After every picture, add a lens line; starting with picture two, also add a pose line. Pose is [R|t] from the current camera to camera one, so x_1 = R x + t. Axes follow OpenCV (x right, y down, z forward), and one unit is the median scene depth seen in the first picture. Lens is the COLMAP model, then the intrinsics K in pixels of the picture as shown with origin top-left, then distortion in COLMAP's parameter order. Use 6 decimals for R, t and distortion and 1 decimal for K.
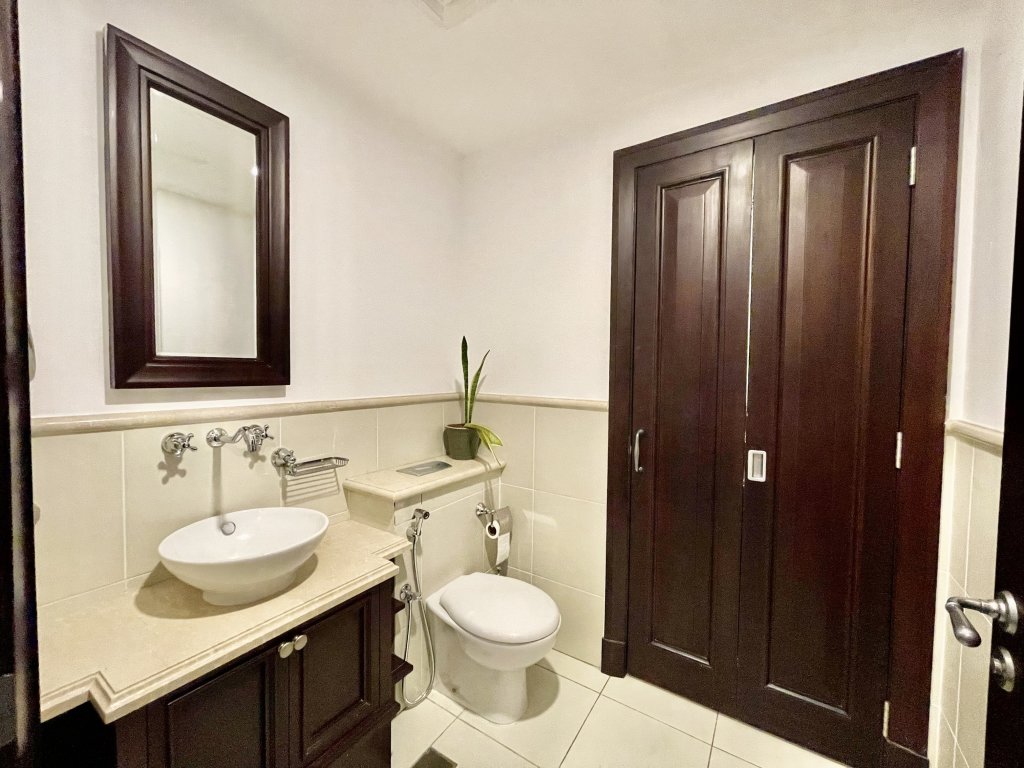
lens RADIAL K [[412.0, 0, 509.5], [0, 412.0, 383.4], [0, 0, 1]] dist [0.015284, 0.000162]
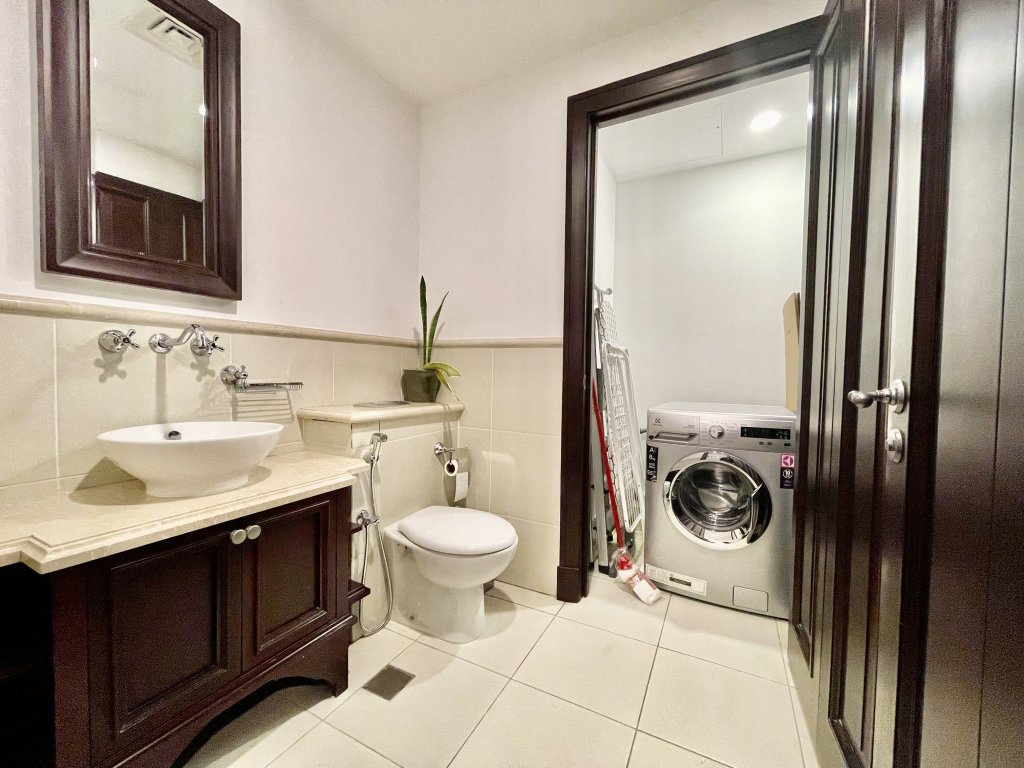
lens RADIAL K [[412.0, 0, 507.5], [0, 412.0, 388.0], [0, 0, 1]] dist [0.015284, 0.000162]
pose [[0.995632, -0.000840, 0.093357, 0.002808], [0.002063, 0.999913, -0.013003, 0.206646], [-0.093338, 0.013138, 0.995548, -0.027548]]
